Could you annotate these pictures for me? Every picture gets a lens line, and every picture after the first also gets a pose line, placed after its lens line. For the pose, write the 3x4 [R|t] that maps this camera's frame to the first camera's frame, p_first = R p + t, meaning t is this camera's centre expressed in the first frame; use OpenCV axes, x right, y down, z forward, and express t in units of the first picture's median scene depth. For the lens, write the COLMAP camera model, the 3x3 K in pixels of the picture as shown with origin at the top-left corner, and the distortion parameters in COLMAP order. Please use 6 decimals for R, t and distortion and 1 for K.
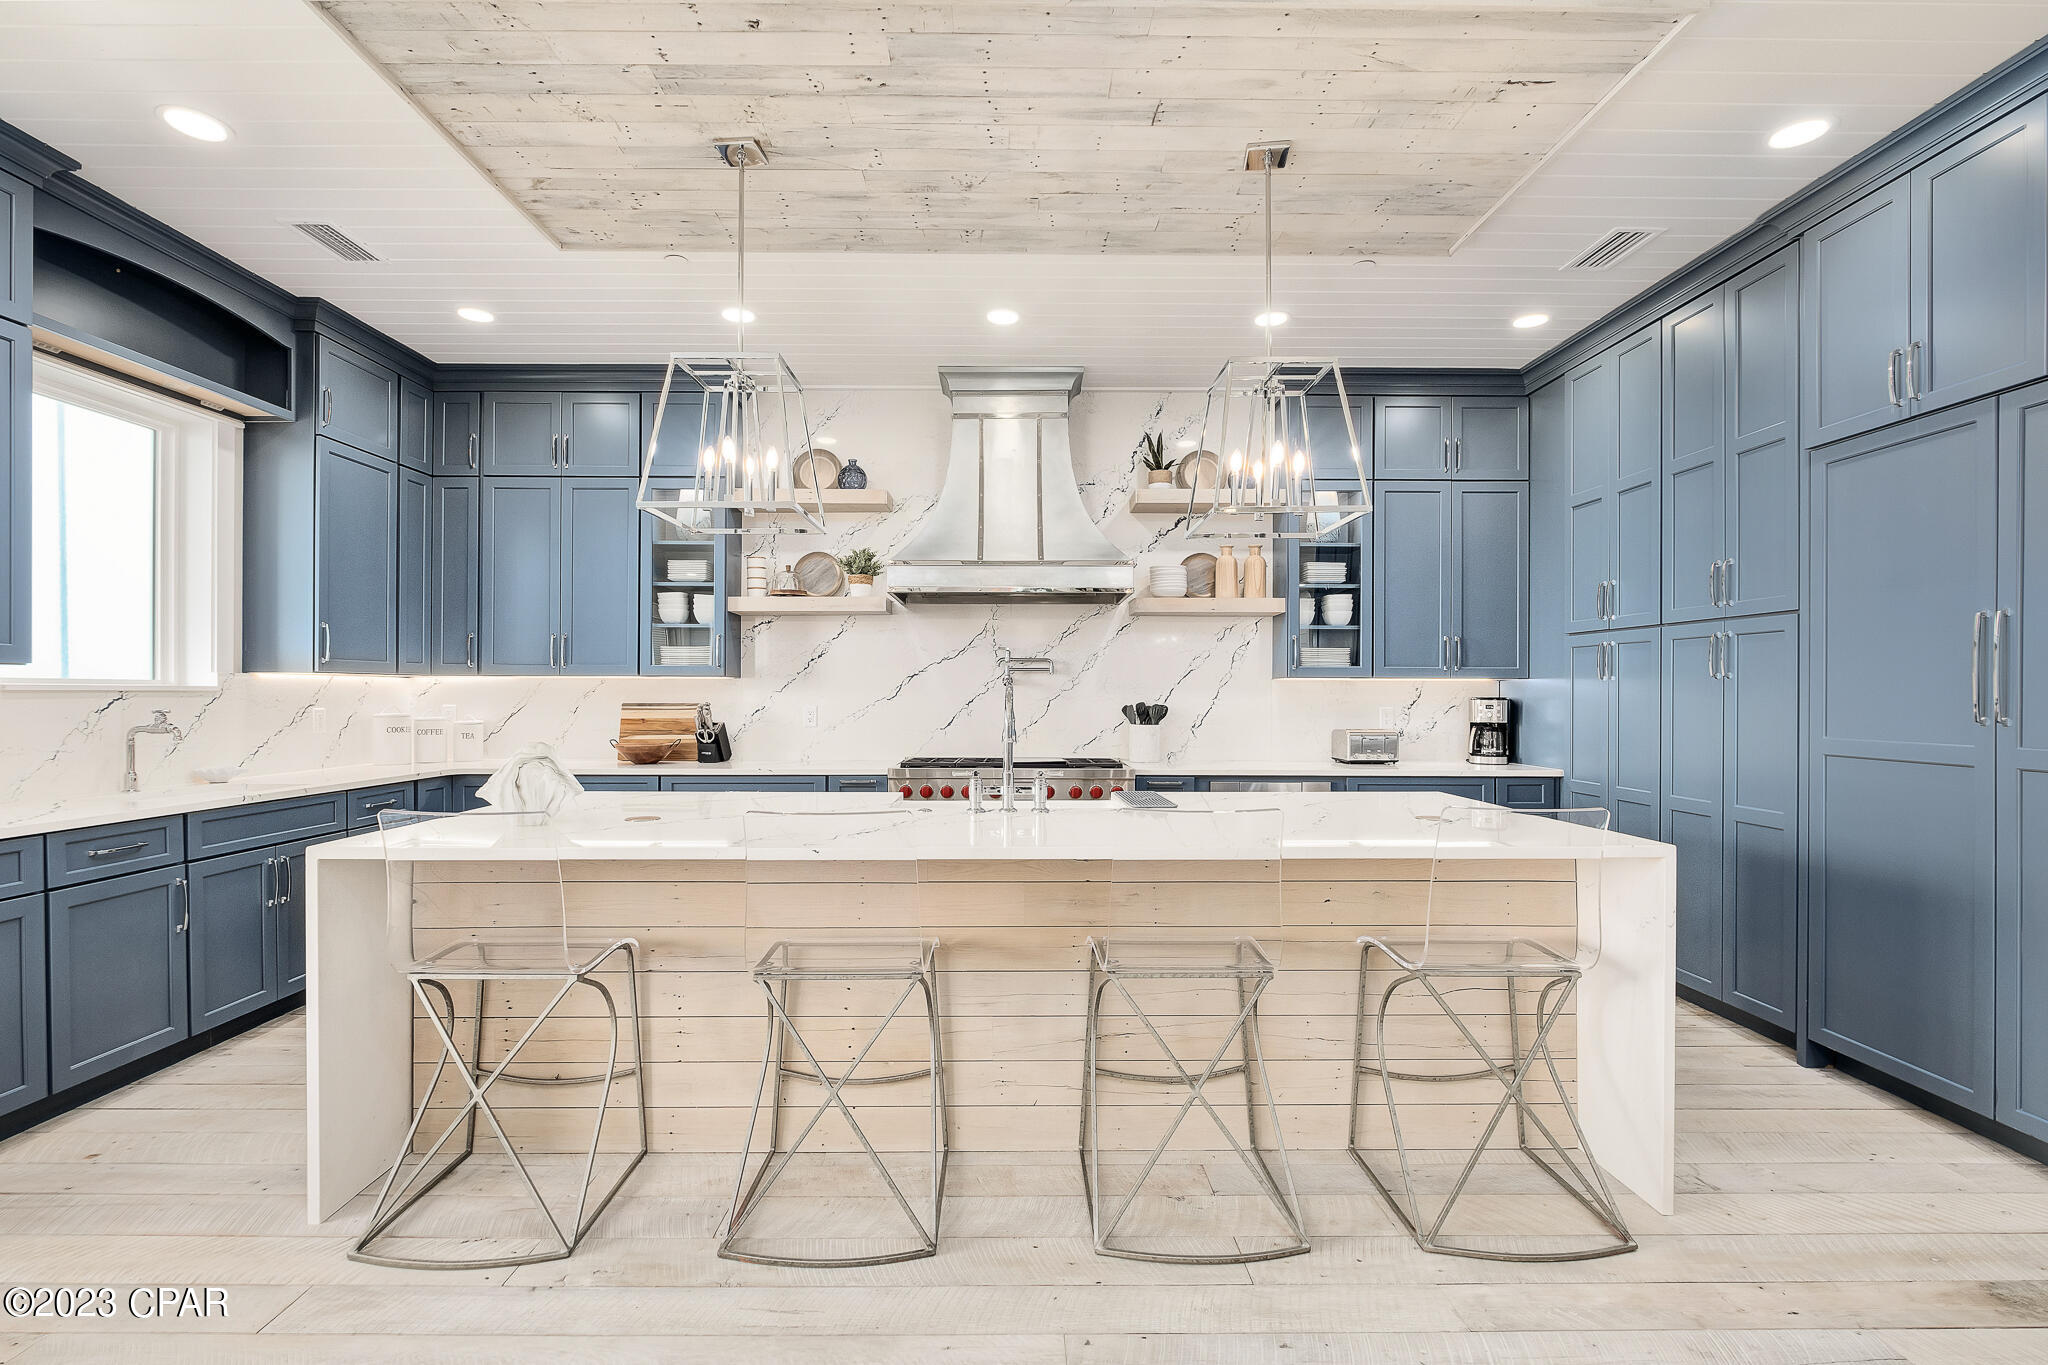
lens RADIAL K [[952.5, 0, 1024.0], [0, 952.5, 682.5], [0, 0, 1]] dist [-0.003218, -0.000218]
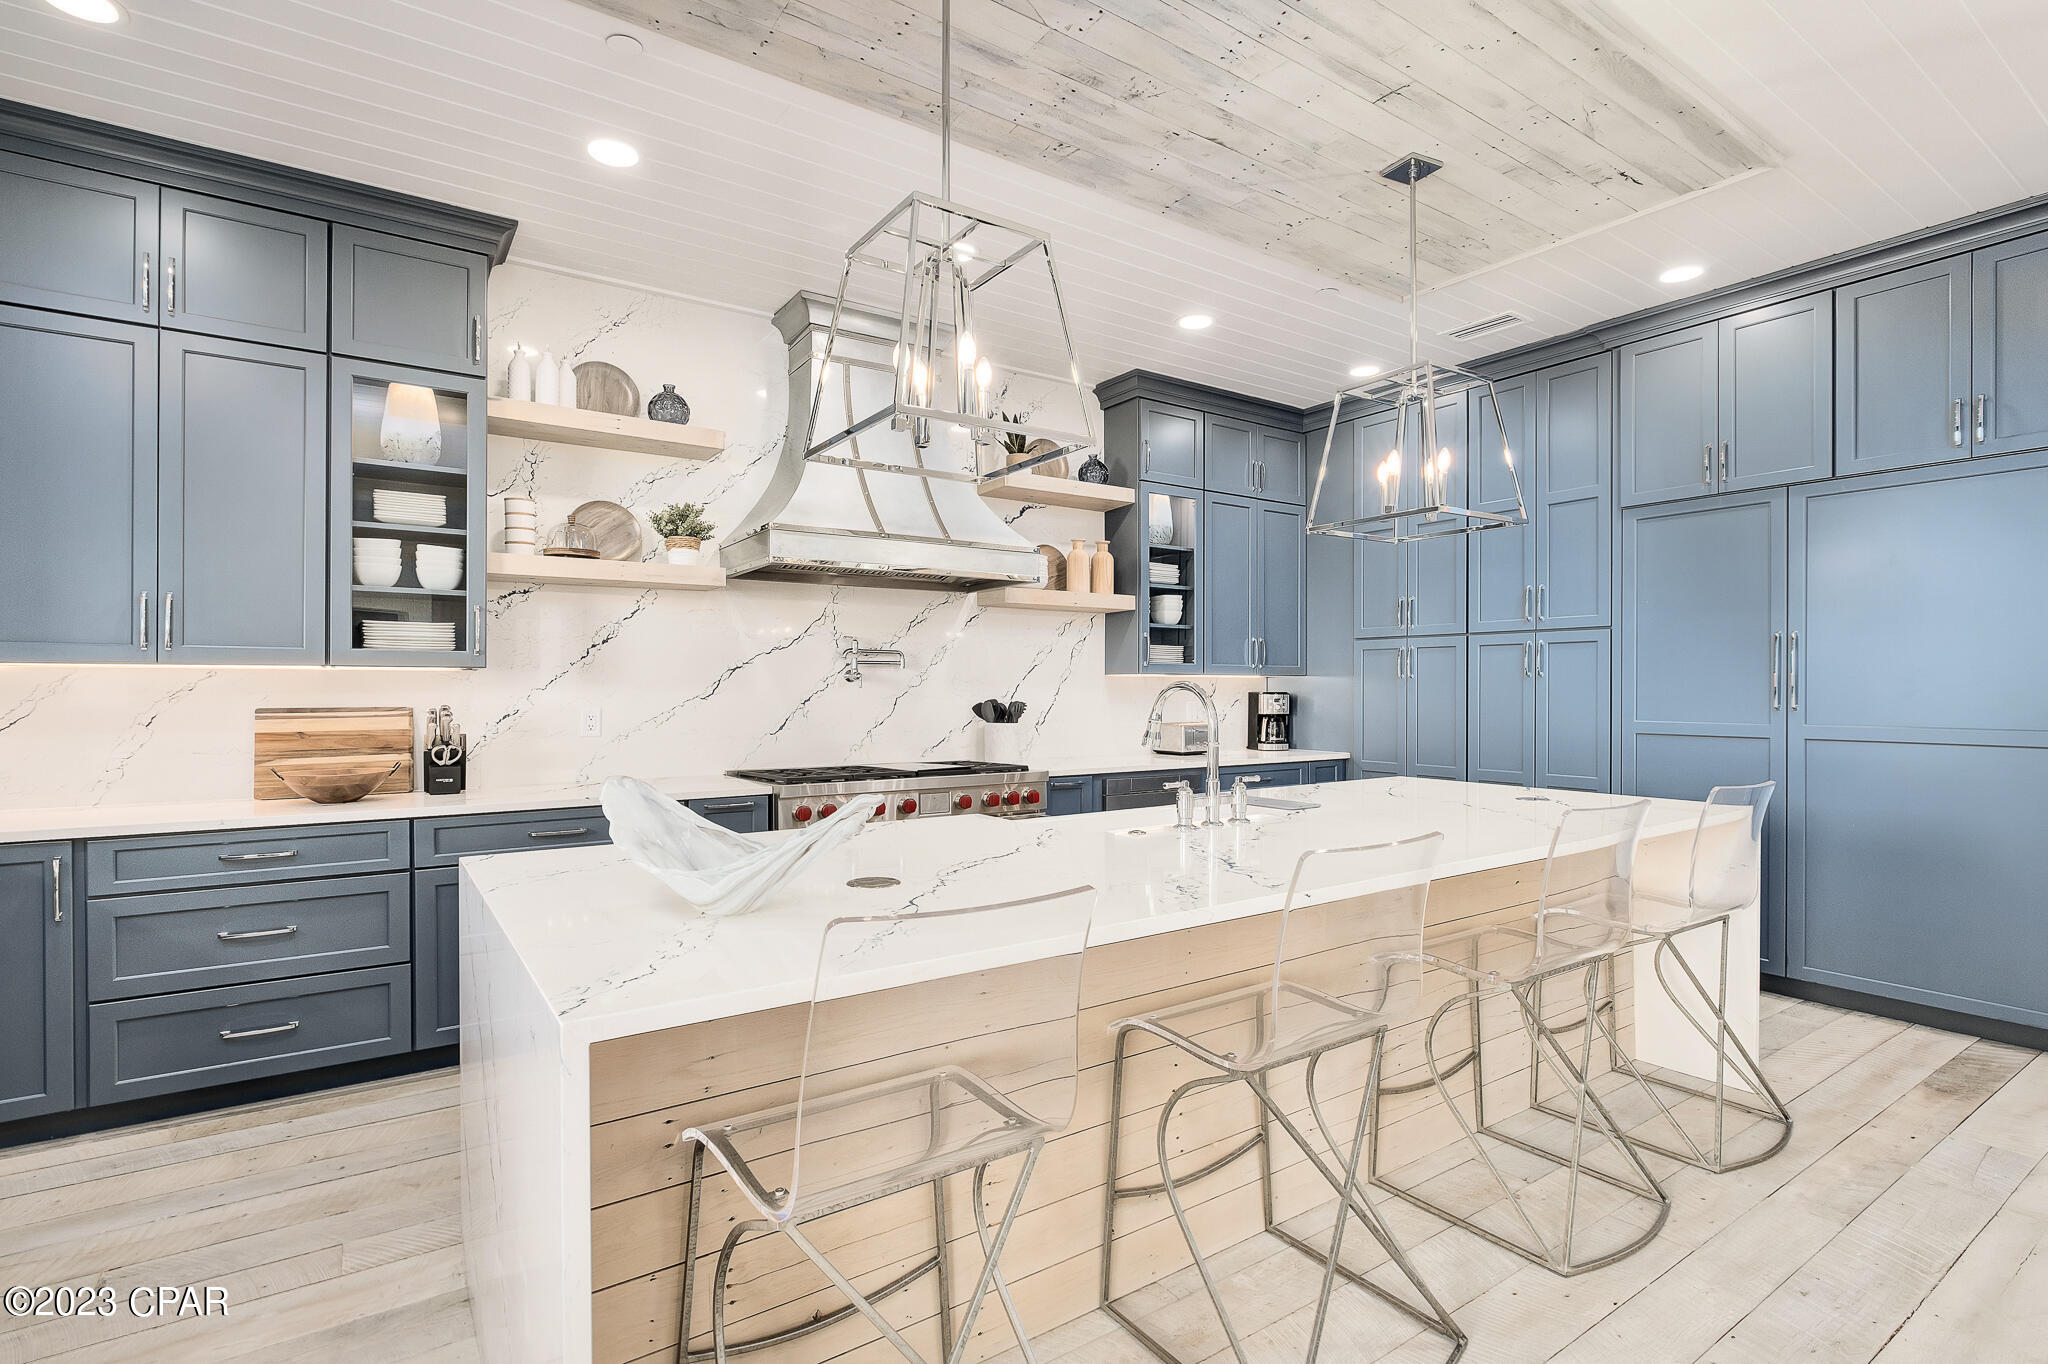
lens RADIAL K [[944.1, 0, 1024.0], [0, 944.1, 682.0], [0, 0, 1]] dist [-0.004813, -0.000479]
pose [[0.828056, 0.000705, 0.560644, -0.385143], [-0.003417, 0.999987, 0.003789, 0.000269], [-0.560634, -0.005053, 0.828048, 0.223519]]
